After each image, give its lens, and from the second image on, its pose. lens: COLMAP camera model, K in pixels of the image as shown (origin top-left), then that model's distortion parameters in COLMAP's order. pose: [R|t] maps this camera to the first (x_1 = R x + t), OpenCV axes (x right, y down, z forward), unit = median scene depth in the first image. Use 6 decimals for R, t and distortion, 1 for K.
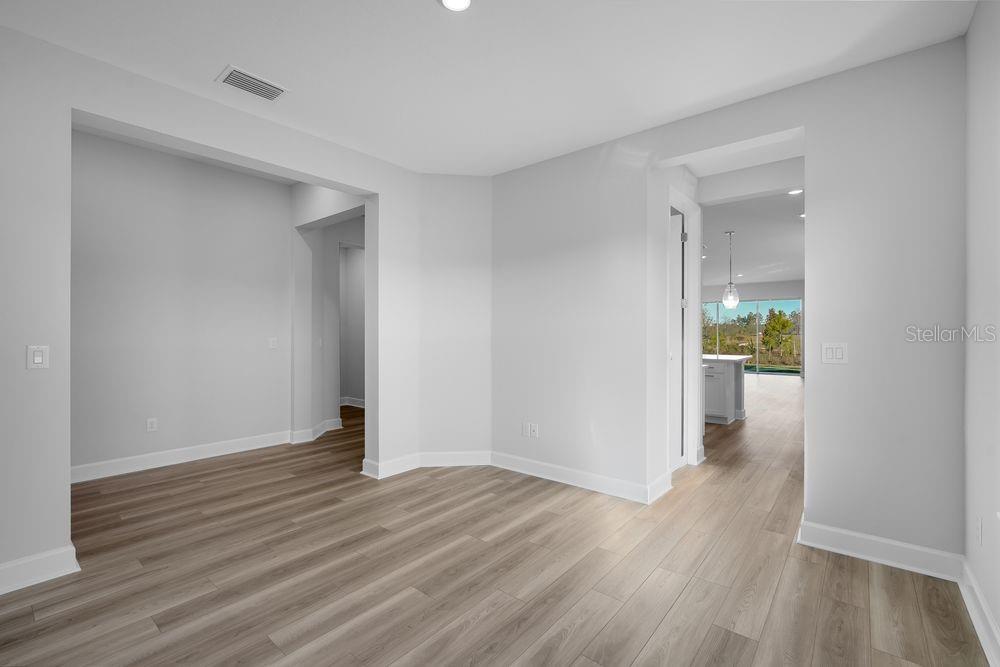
lens RADIAL K [[441.8, 0, 503.1], [0, 441.8, 333.2], [0, 0, 1]] dist [-0.003540, 0.001566]
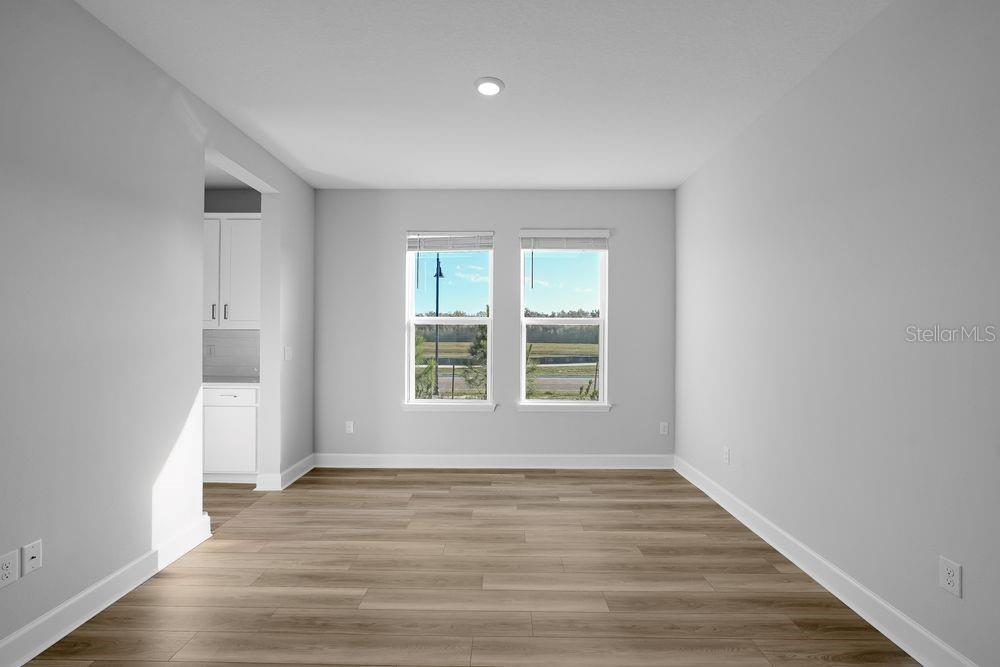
lens RADIAL K [[441.8, 0, 498.5], [0, 441.8, 334.9], [0, 0, 1]] dist [-0.003540, 0.001566]
pose [[-0.626120, 0.004879, 0.779712, -0.930656], [-0.007356, 0.999899, -0.012164, -0.008511], [-0.779692, -0.013352, -0.626020, 1.453767]]
